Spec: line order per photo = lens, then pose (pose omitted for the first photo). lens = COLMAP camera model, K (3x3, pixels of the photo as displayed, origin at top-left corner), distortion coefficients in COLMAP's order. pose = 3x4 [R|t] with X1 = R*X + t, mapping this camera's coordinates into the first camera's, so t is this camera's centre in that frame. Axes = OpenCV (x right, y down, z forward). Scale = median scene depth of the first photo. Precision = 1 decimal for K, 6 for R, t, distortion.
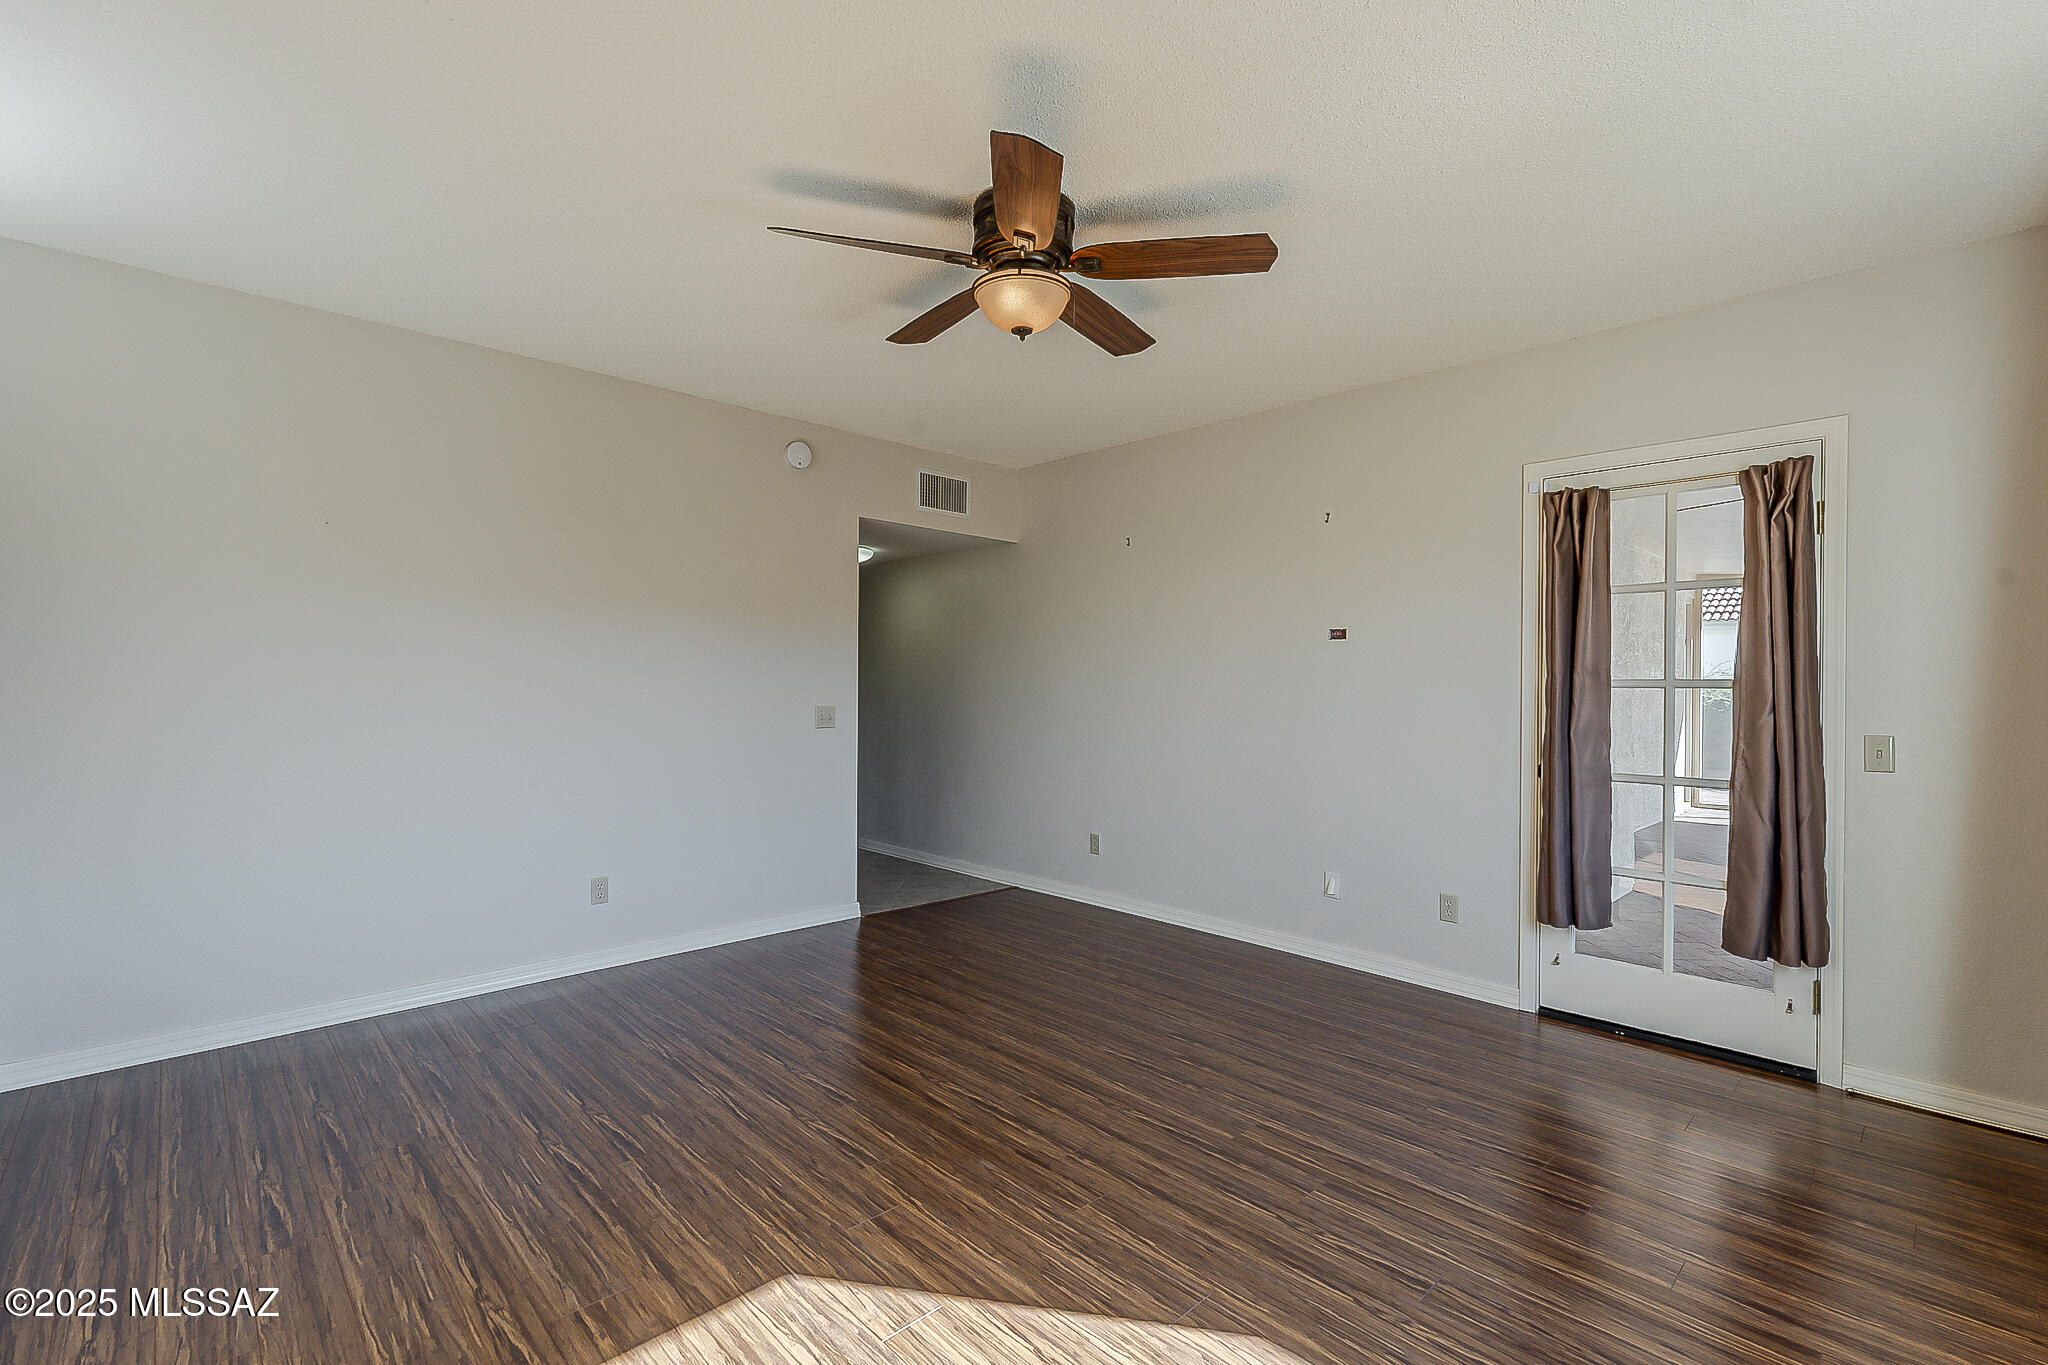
lens RADIAL K [[912.8, 0, 1031.5], [0, 912.8, 688.9], [0, 0, 1]] dist [-0.005883, 0.000636]
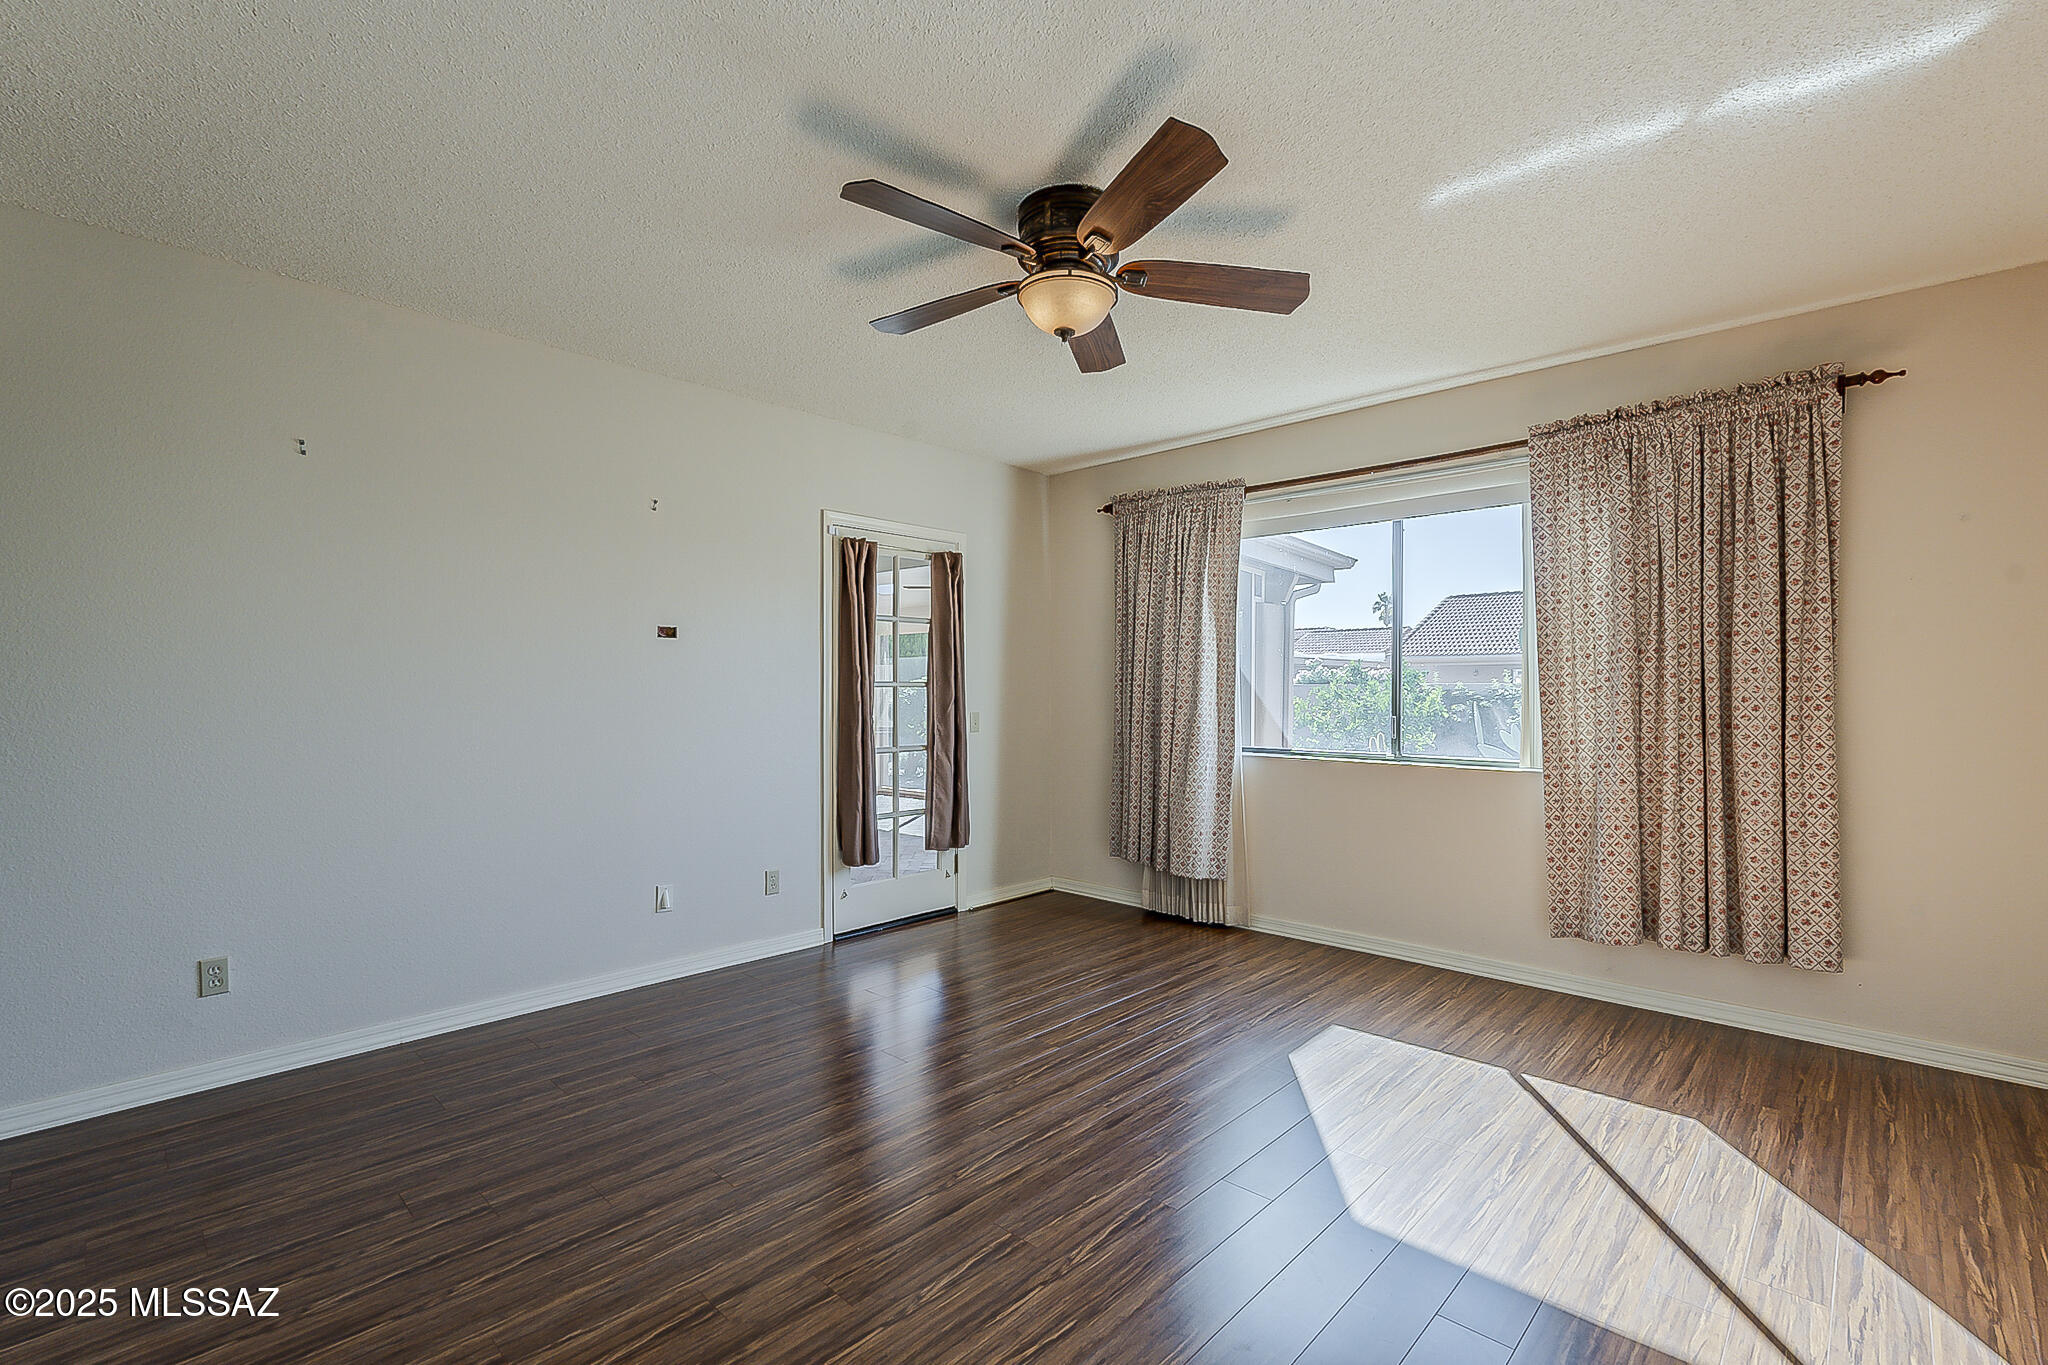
lens RADIAL K [[912.8, 0, 1031.1], [0, 912.8, 681.2], [0, 0, 1]] dist [-0.005883, 0.000636]
pose [[-0.058648, -0.000147, 0.998279, -0.764825], [0.001704, 0.999999, 0.000247, -0.010104], [-0.998277, 0.001716, -0.058647, 0.820245]]
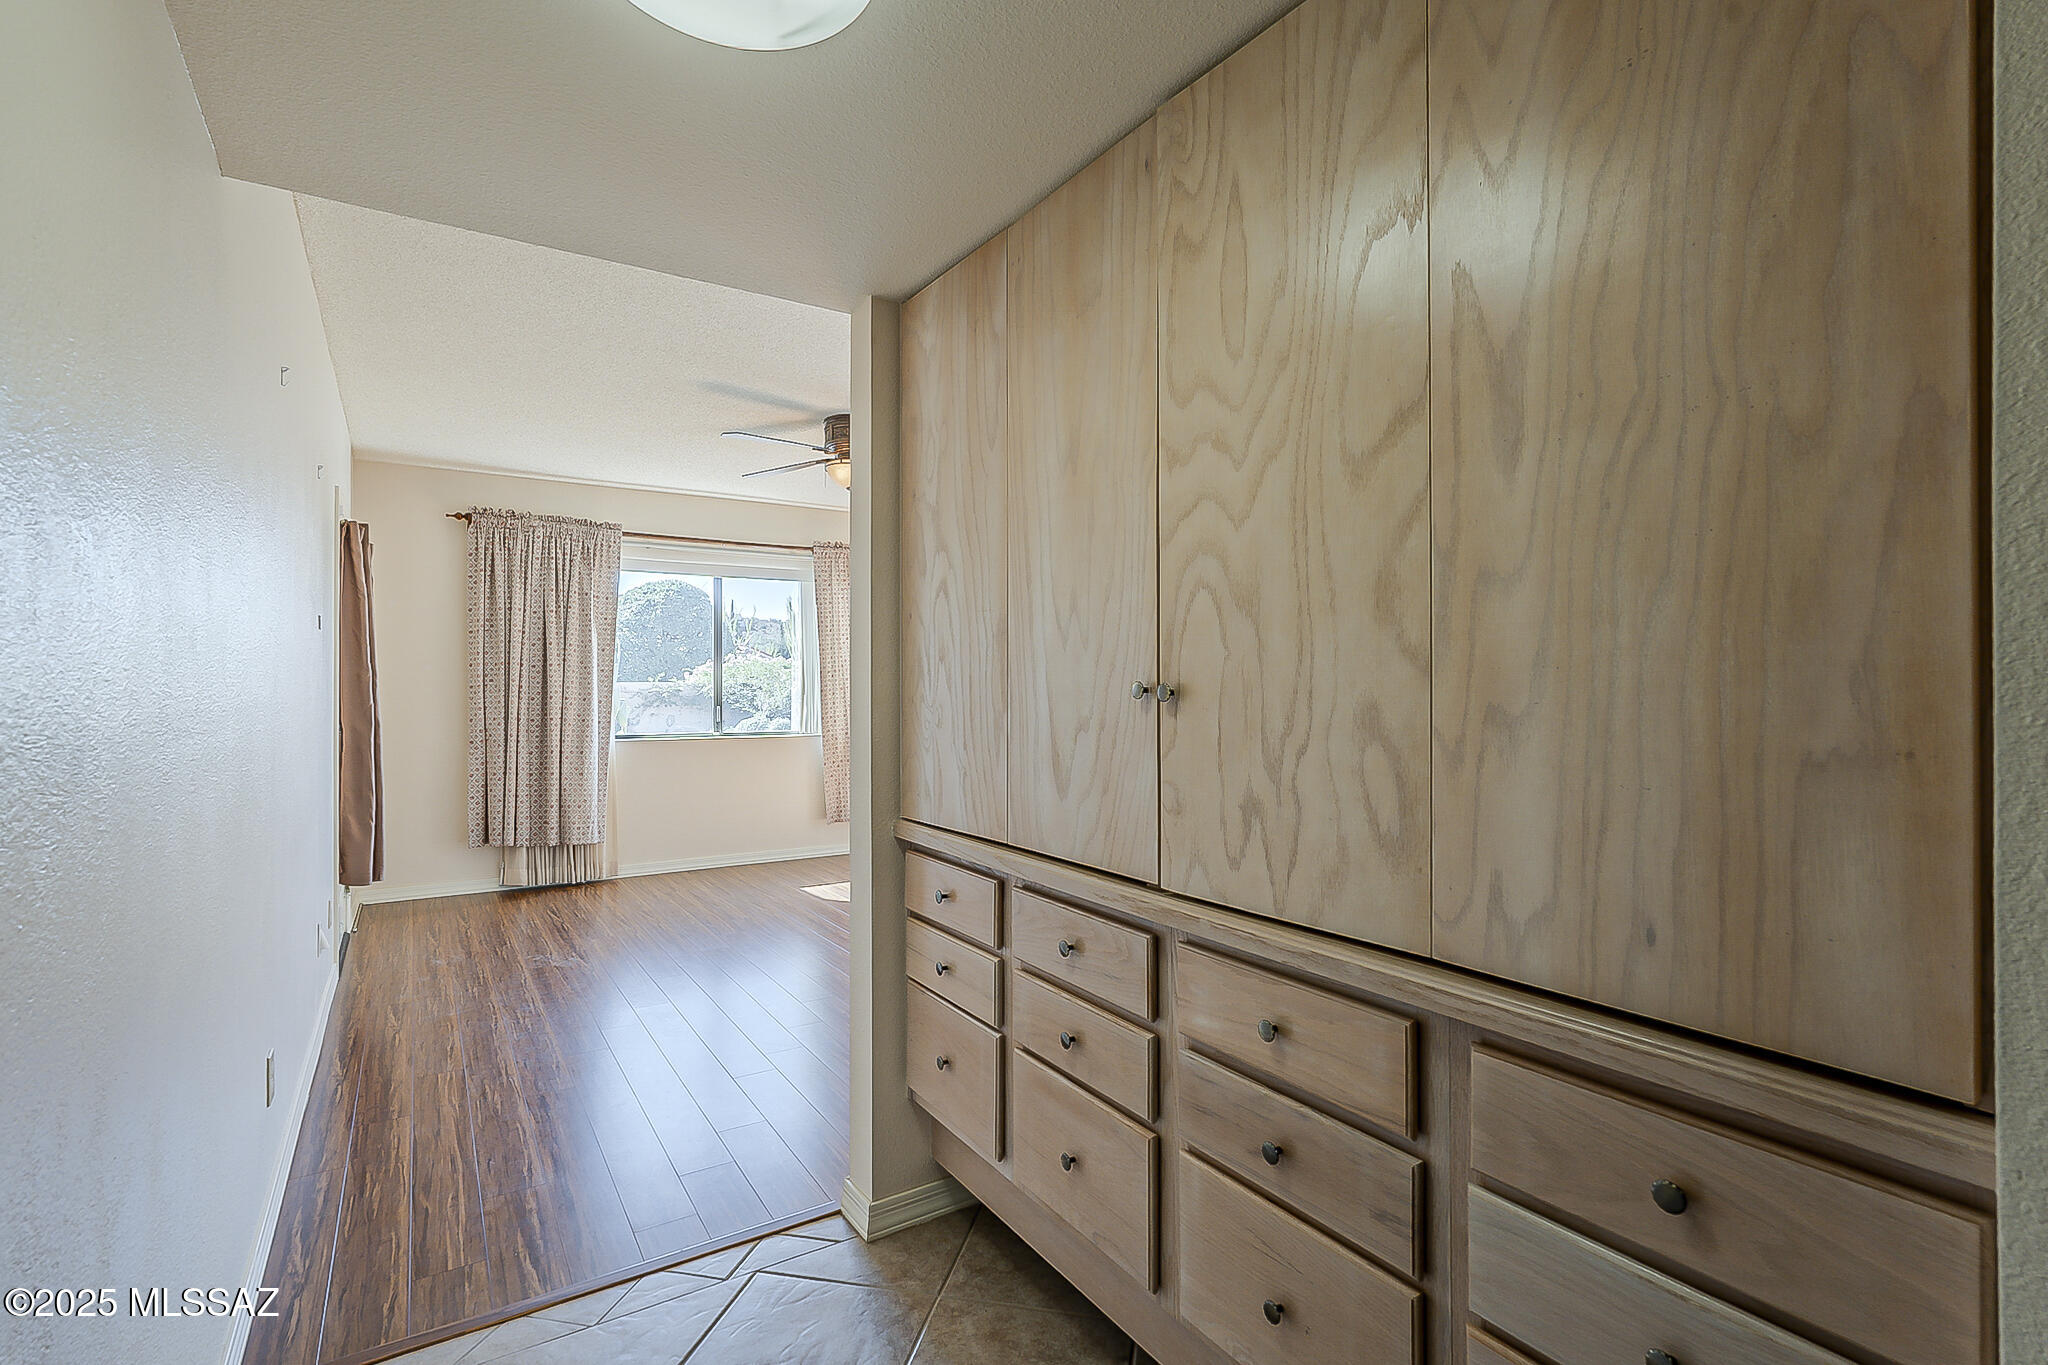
lens RADIAL K [[945.9, 0, 1024.7], [0, 945.9, 682.8], [0, 0, 1]] dist [-0.002582, -0.000235]
pose [[-0.983003, -0.007158, 0.183448, -0.509330], [-0.008047, 0.999959, -0.004103, -0.008389], [-0.183411, -0.005510, -0.983021, 2.070588]]
